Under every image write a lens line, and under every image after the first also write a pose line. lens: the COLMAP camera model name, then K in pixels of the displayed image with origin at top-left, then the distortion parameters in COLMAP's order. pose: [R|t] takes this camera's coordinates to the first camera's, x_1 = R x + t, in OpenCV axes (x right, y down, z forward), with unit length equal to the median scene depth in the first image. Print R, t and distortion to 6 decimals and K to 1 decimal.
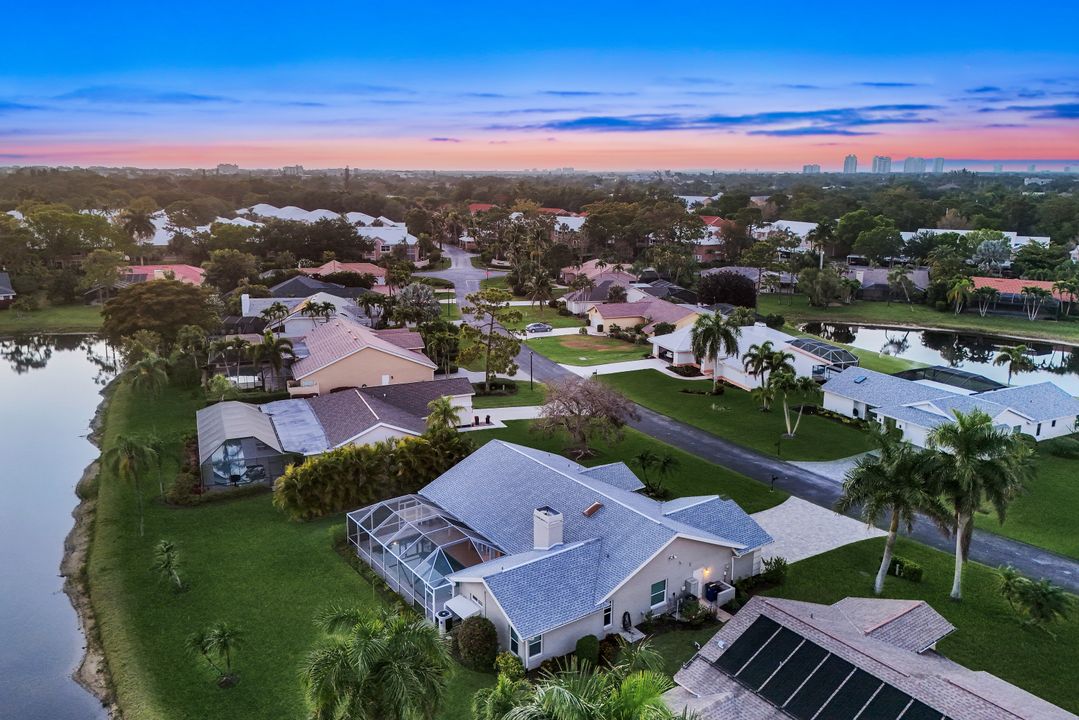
lens RADIAL K [[780.1, 0, 534.8], [0, 780.1, 358.4], [0, 0, 1]] dist [0.084271, -0.101339]
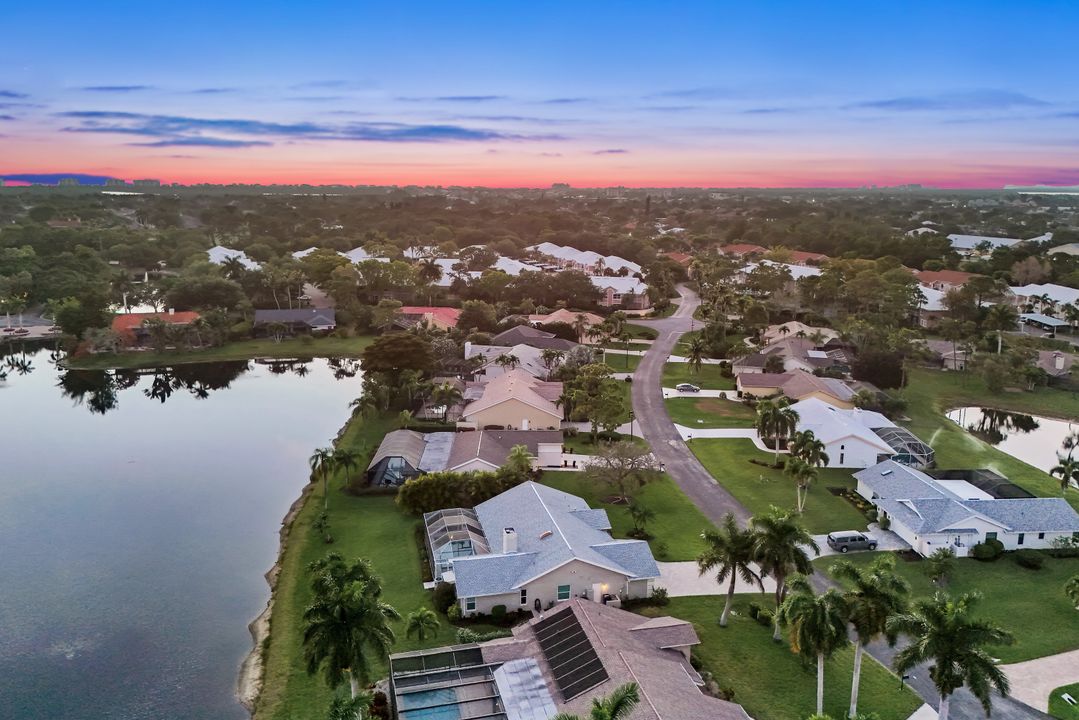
lens RADIAL K [[780.1, 0, 534.8], [0, 780.1, 358.4], [0, 0, 1]] dist [0.084271, -0.101339]
pose [[0.925001, 0.082376, -0.370927, 0.356615], [-0.091325, 0.995799, -0.006595, -0.086739], [0.368826, 0.039975, 0.928639, -0.284484]]
